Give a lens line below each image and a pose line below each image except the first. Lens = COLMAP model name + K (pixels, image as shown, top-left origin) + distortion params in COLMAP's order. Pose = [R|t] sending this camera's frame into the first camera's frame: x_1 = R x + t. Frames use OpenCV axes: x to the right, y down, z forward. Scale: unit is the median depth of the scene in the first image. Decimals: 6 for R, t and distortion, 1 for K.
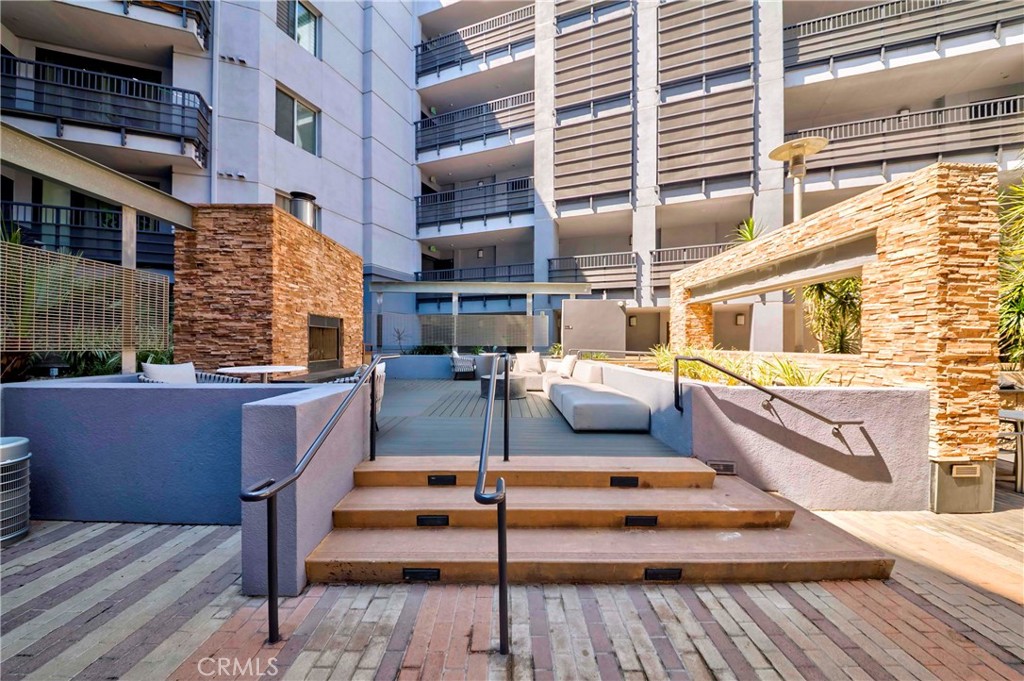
lens RADIAL K [[384.5, 0, 512.0], [0, 384.5, 340.5], [0, 0, 1]] dist [0.000185, -0.011820]
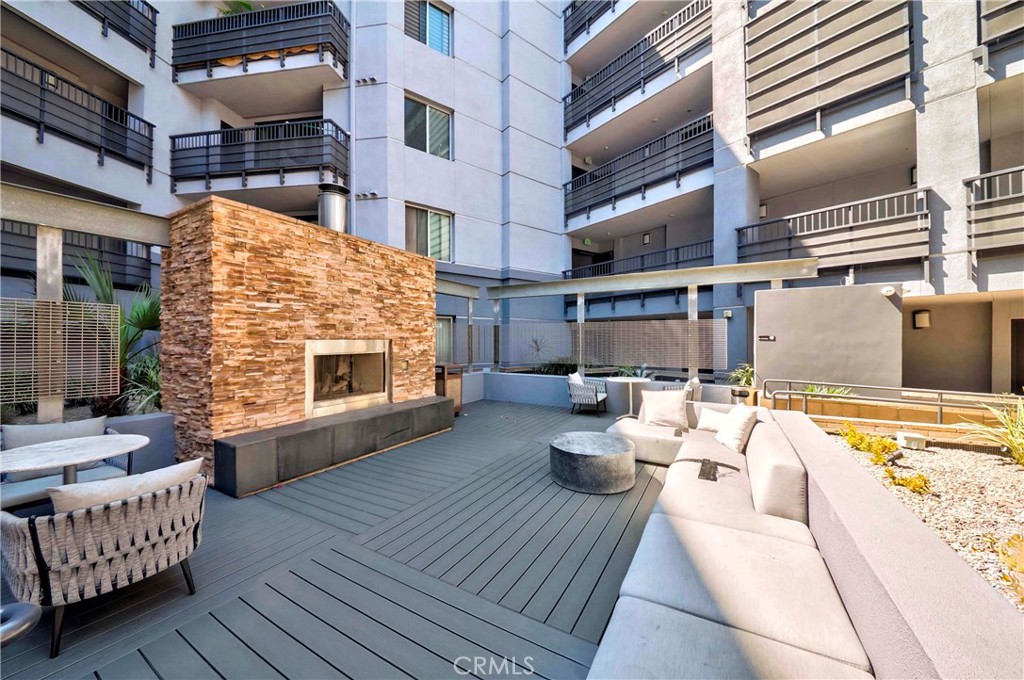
lens RADIAL K [[368.9, 0, 512.0], [0, 368.9, 340.0], [0, 0, 1]] dist [0.009249, -0.010961]
pose [[0.859785, -0.009128, -0.510575, 0.088424], [0.011580, 0.999932, 0.001623, -0.031635], [0.510525, -0.007308, 0.859832, 0.281186]]
